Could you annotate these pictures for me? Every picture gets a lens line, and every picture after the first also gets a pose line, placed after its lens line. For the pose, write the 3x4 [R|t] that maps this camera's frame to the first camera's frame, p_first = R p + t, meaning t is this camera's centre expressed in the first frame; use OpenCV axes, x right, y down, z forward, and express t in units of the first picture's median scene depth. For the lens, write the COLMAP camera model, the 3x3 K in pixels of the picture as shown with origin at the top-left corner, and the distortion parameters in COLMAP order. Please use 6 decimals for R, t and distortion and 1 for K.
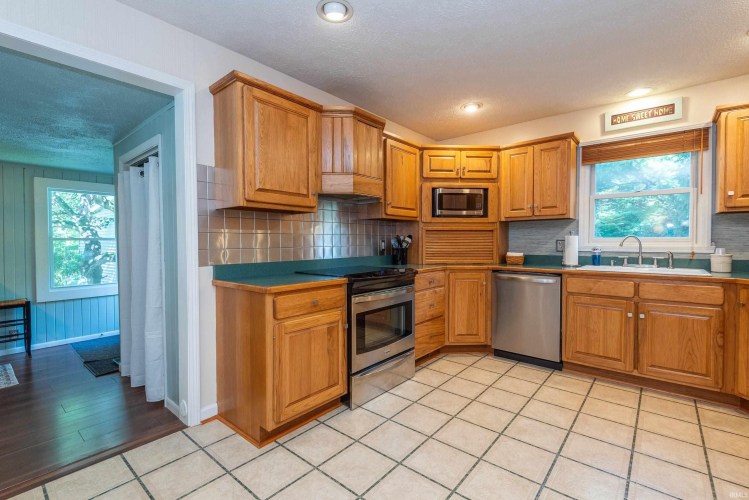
lens RADIAL K [[341.6, 0, 379.3], [0, 341.6, 249.6], [0, 0, 1]] dist [0.003974, -0.003555]
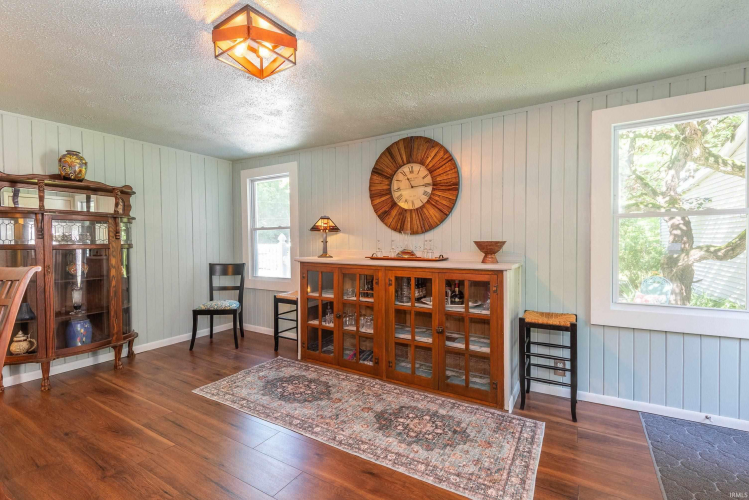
lens RADIAL K [[341.6, 0, 374.4], [0, 341.6, 251.9], [0, 0, 1]] dist [0.003974, -0.003555]
pose [[0.144880, 0.019903, -0.989249, -0.453407], [-0.013499, 0.999744, 0.018137, 0.022726], [0.989357, 0.010726, 0.145112, 0.520034]]
